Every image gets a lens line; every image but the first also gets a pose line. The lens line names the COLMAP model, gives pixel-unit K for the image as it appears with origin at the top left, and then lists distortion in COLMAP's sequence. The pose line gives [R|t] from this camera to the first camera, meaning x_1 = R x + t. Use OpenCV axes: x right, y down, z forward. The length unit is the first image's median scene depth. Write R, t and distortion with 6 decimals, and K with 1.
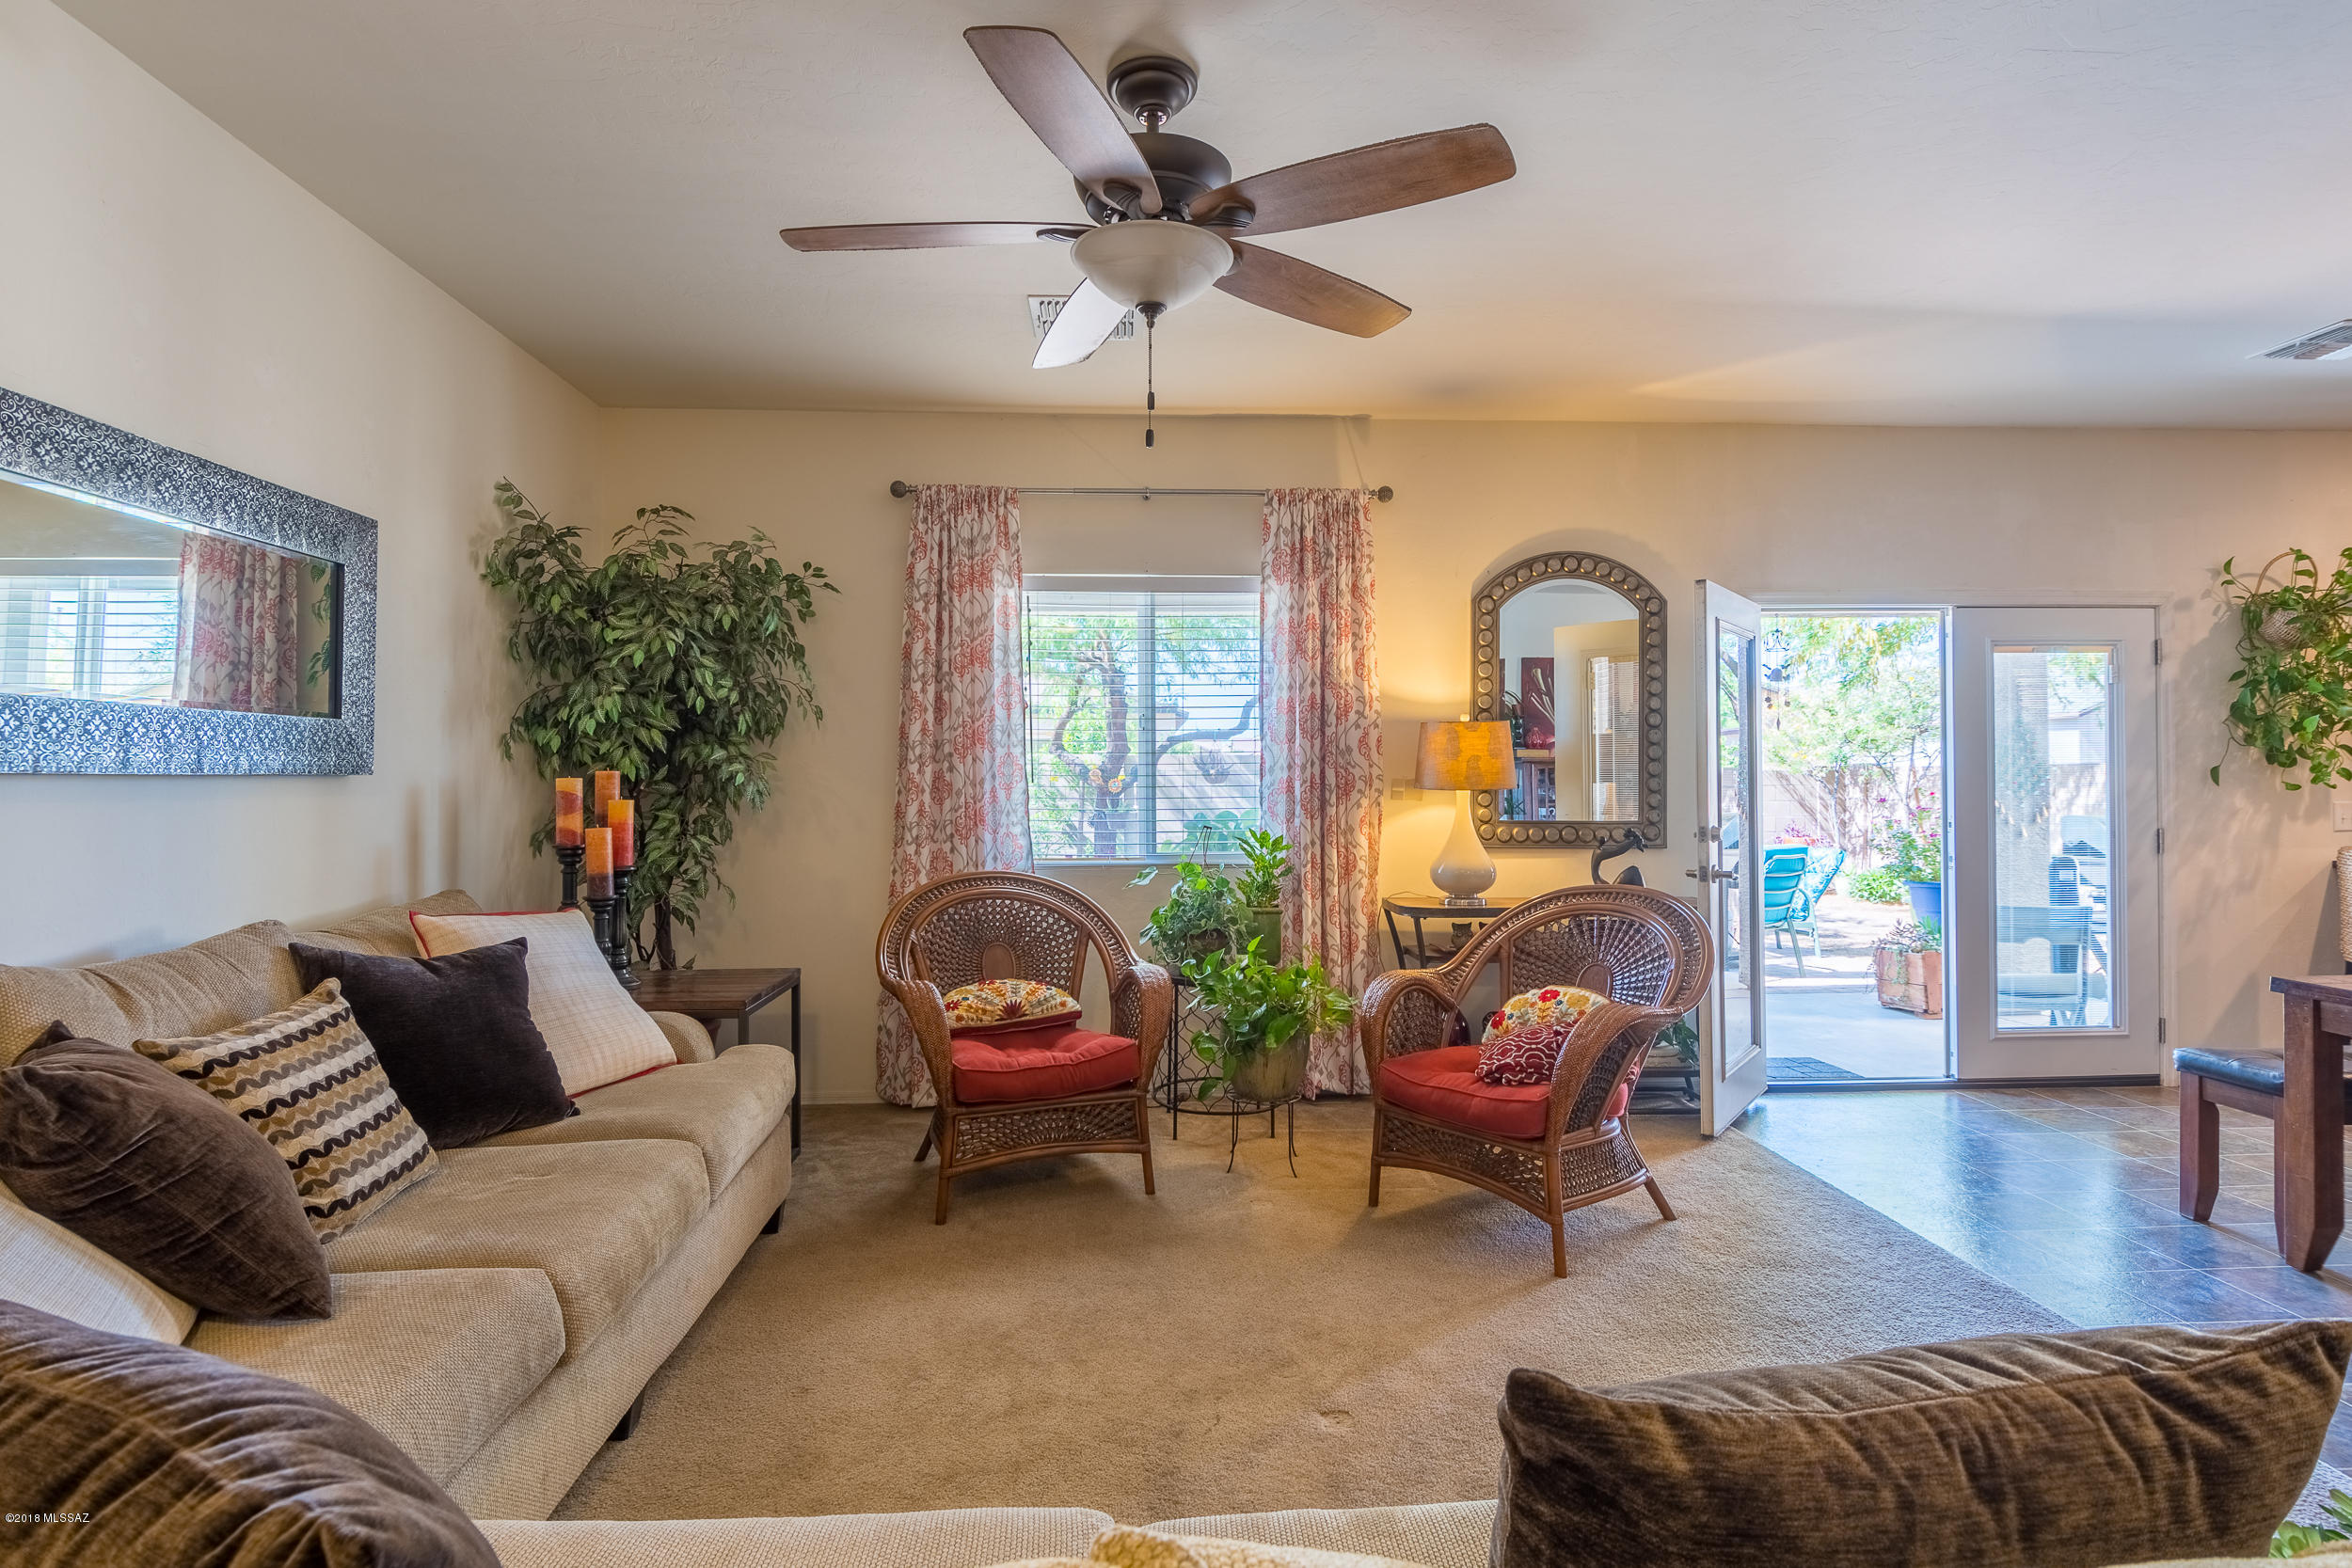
lens RADIAL K [[1228.7, 0, 1180.3], [0, 1228.7, 771.0], [0, 0, 1]] dist [0.021965, -0.024648]
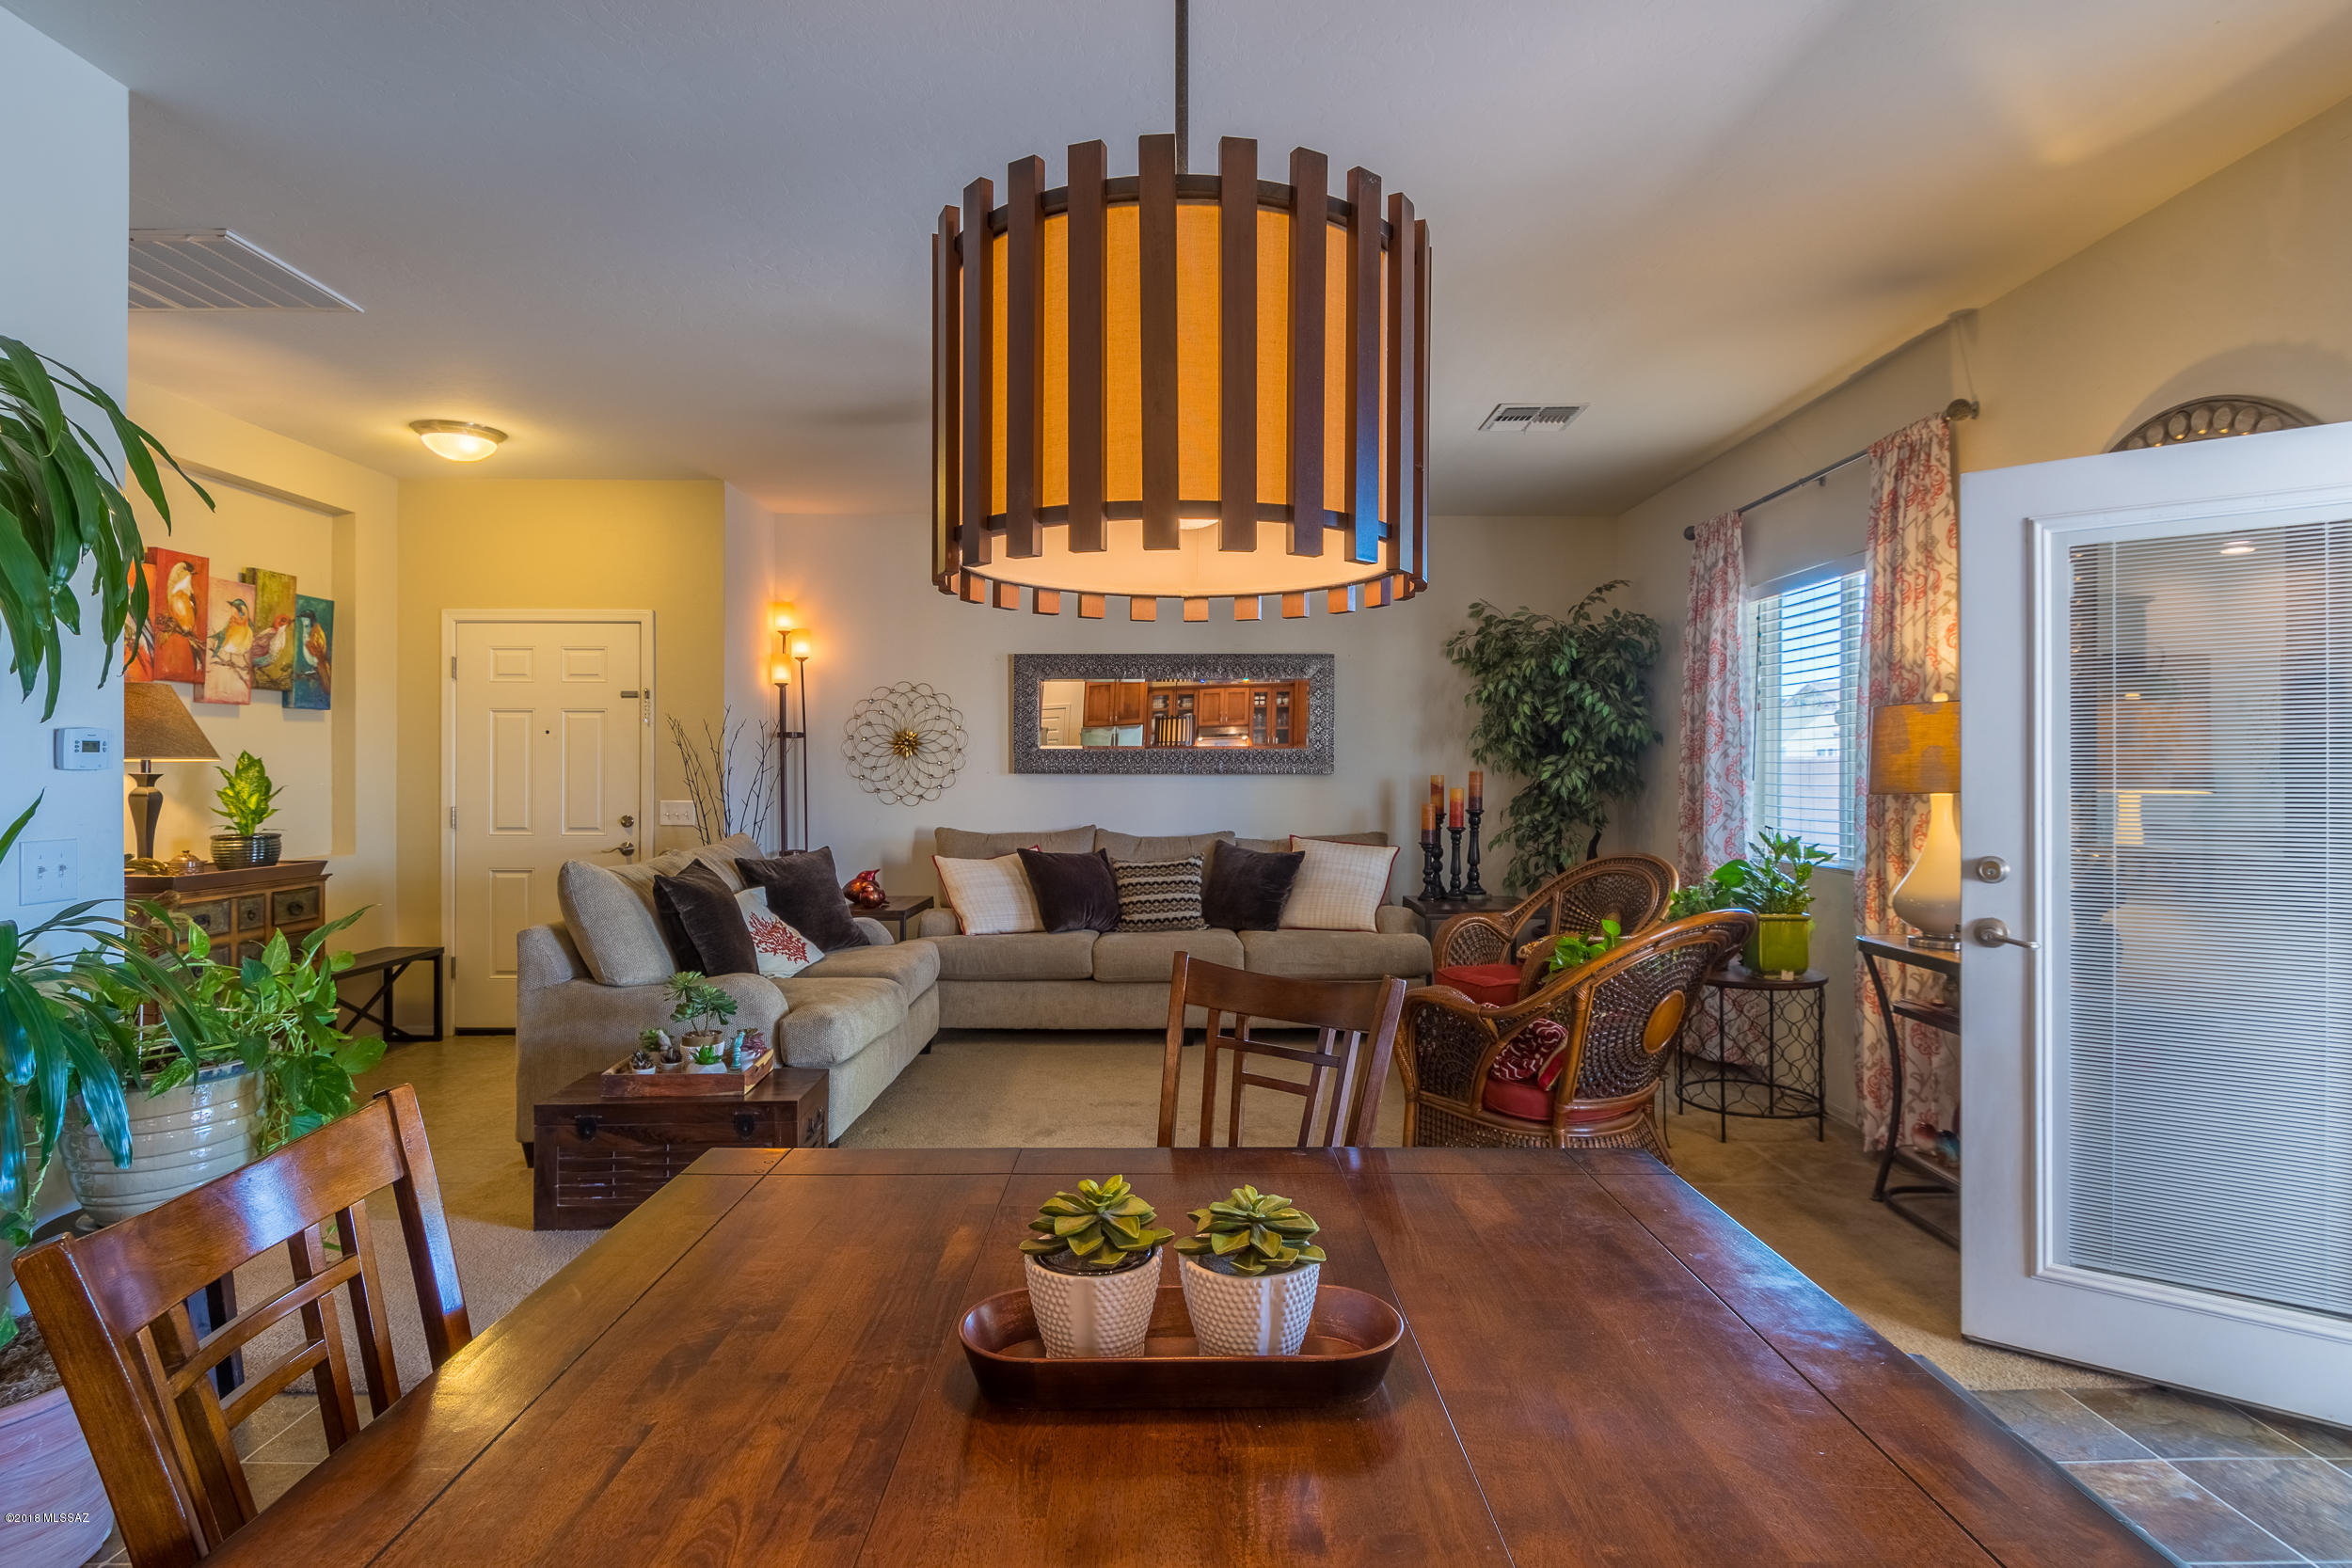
lens RADIAL K [[1228.7, 0, 1173.5], [0, 1228.7, 772.4], [0, 0, 1]] dist [0.021965, -0.024648]
pose [[-0.056825, 0.002203, -0.998382, 0.992646], [0.007449, 0.999971, 0.001782, -0.003023], [0.998356, -0.007336, -0.056839, 0.565367]]
